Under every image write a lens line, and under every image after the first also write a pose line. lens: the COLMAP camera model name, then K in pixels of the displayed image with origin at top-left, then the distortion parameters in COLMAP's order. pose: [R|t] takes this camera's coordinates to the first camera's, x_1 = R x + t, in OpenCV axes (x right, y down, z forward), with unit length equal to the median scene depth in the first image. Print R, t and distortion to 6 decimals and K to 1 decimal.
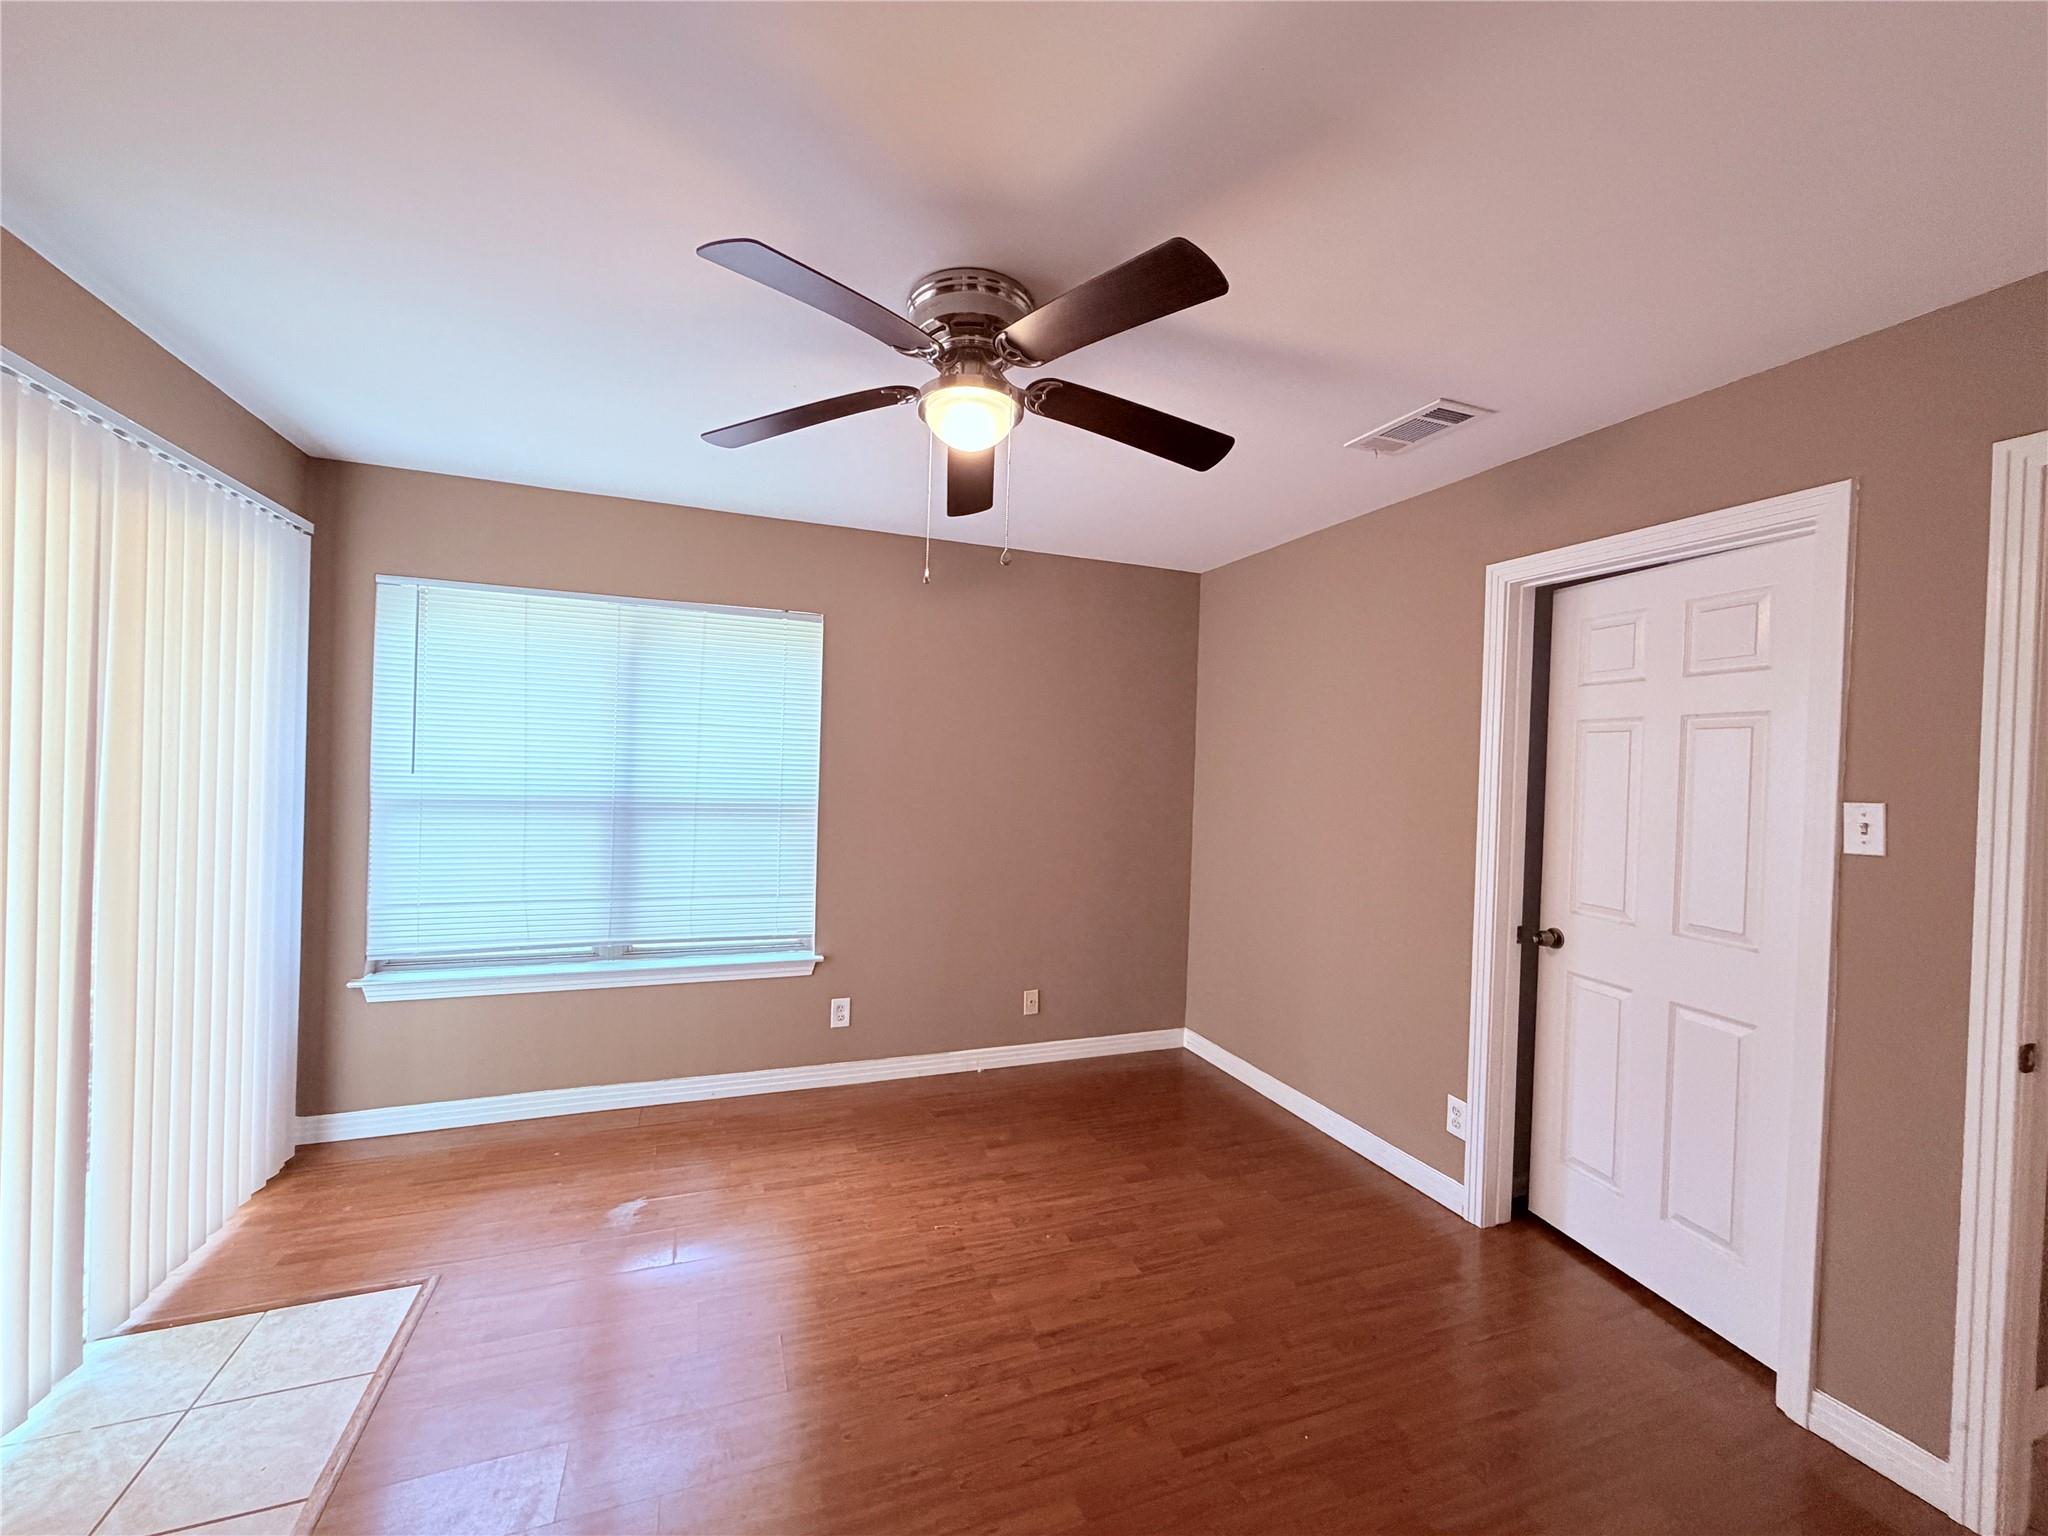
lens RADIAL K [[818.4, 0, 1024.5], [0, 818.4, 763.8], [0, 0, 1]] dist [-0.000364, 0.000523]
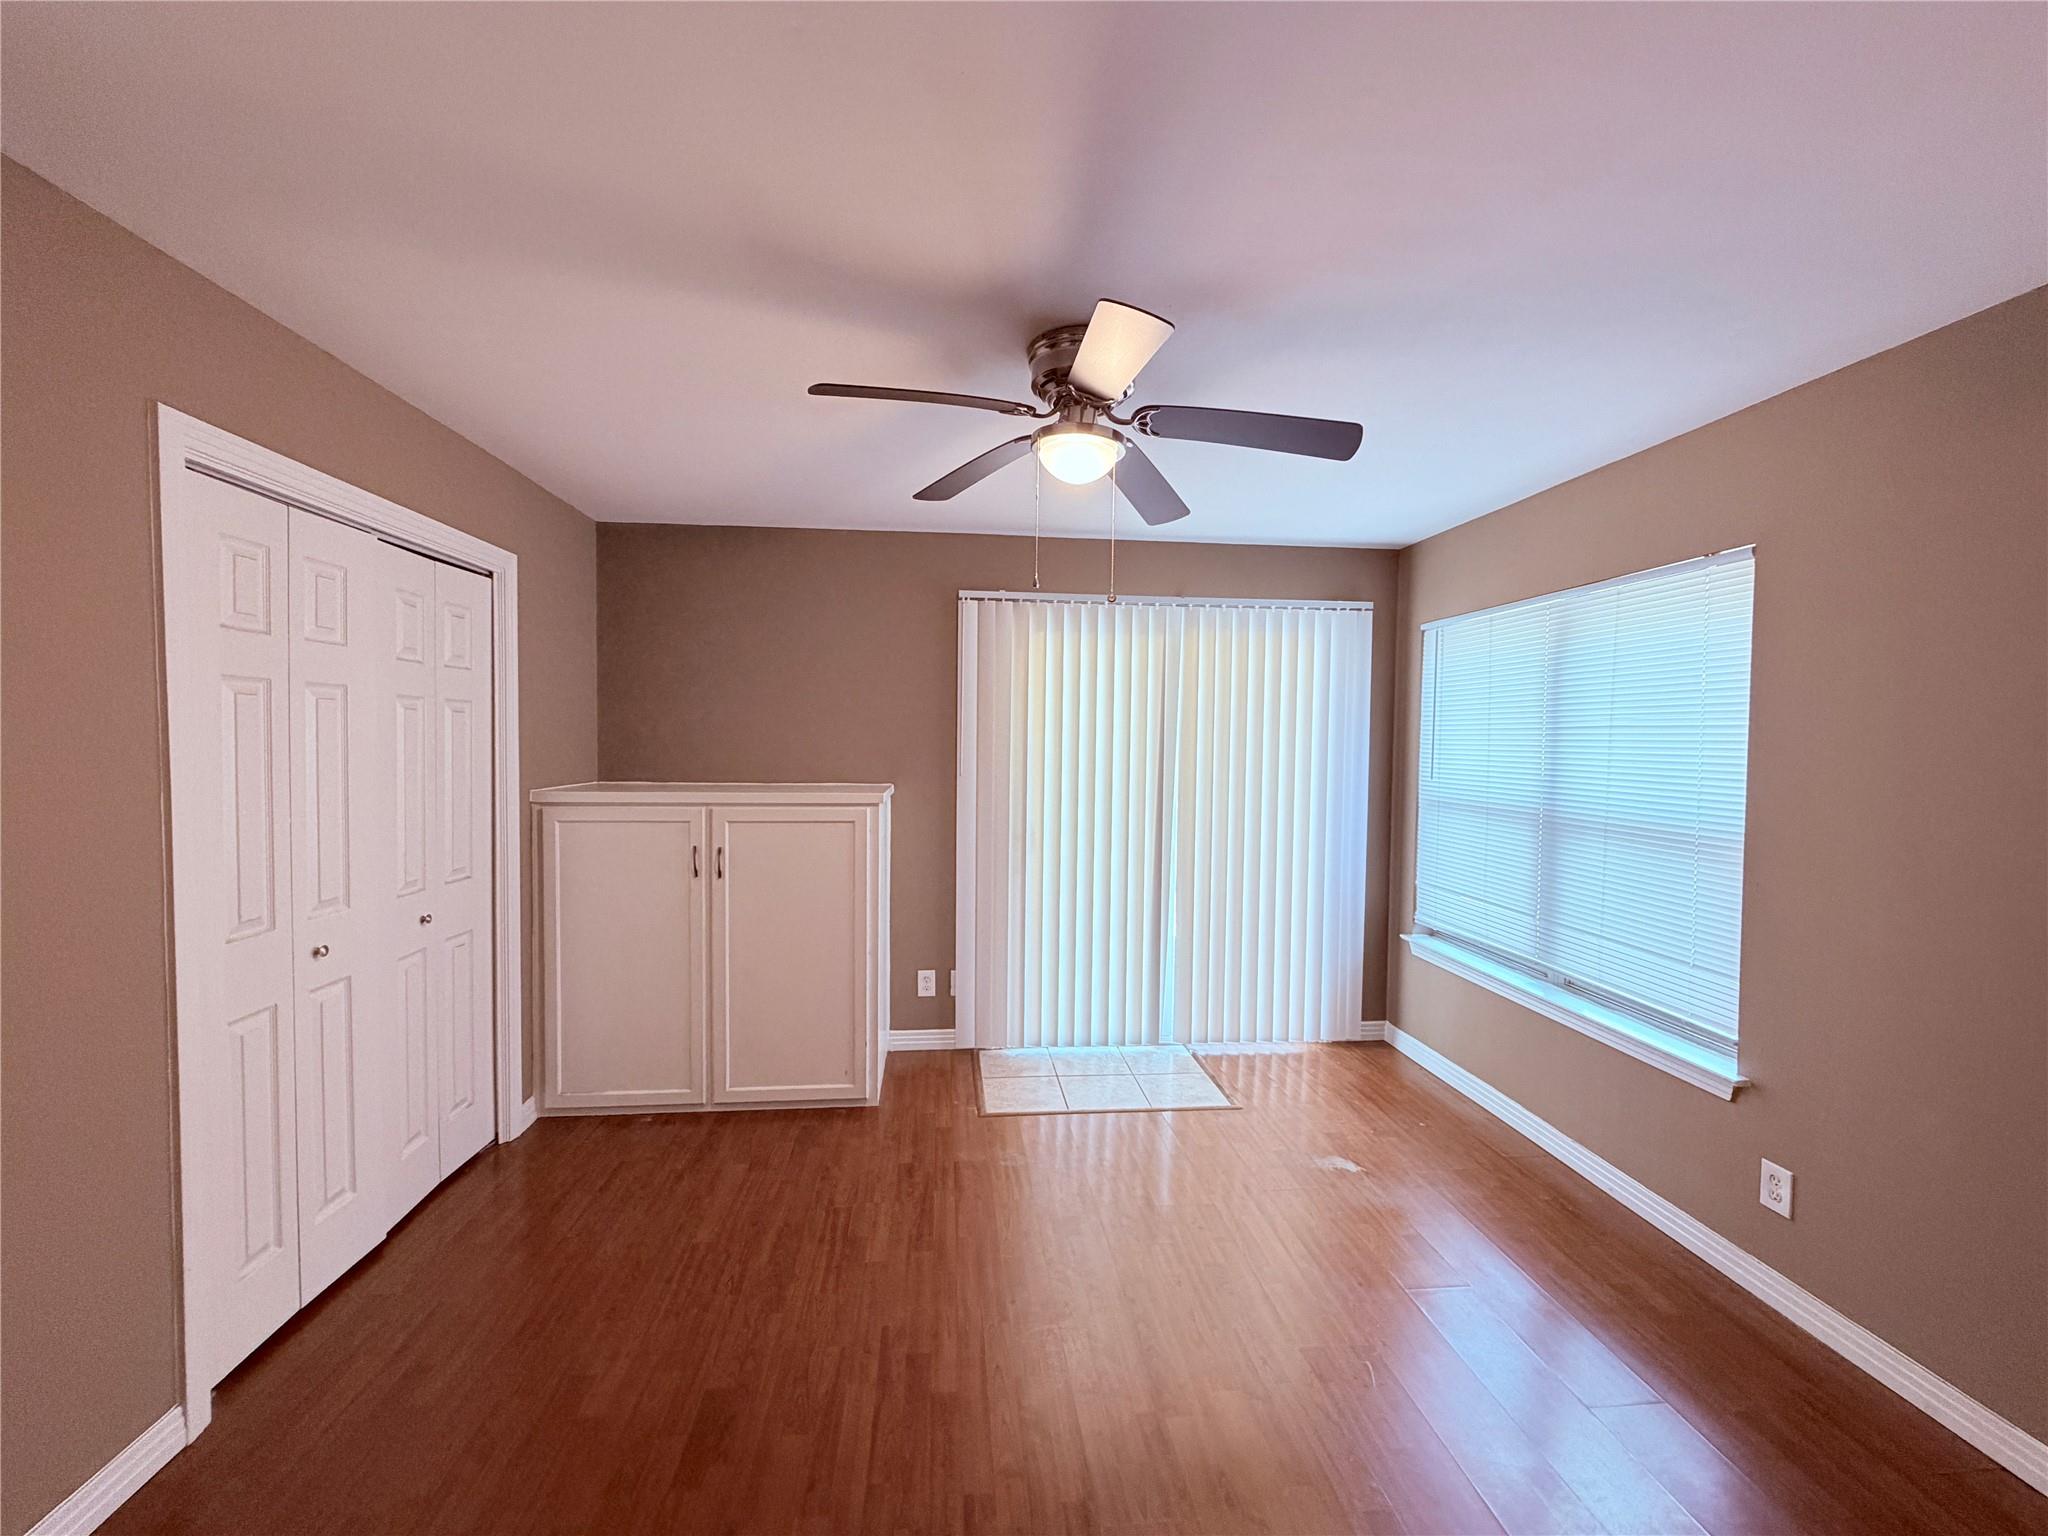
lens RADIAL K [[818.4, 0, 1027.0], [0, 818.4, 772.9], [0, 0, 1]] dist [-0.000364, 0.000523]
pose [[-0.267511, 0.005653, -0.963538, 0.575794], [-0.020803, 0.999716, 0.011641, -0.000827], [0.963330, 0.023158, -0.267317, 0.695342]]
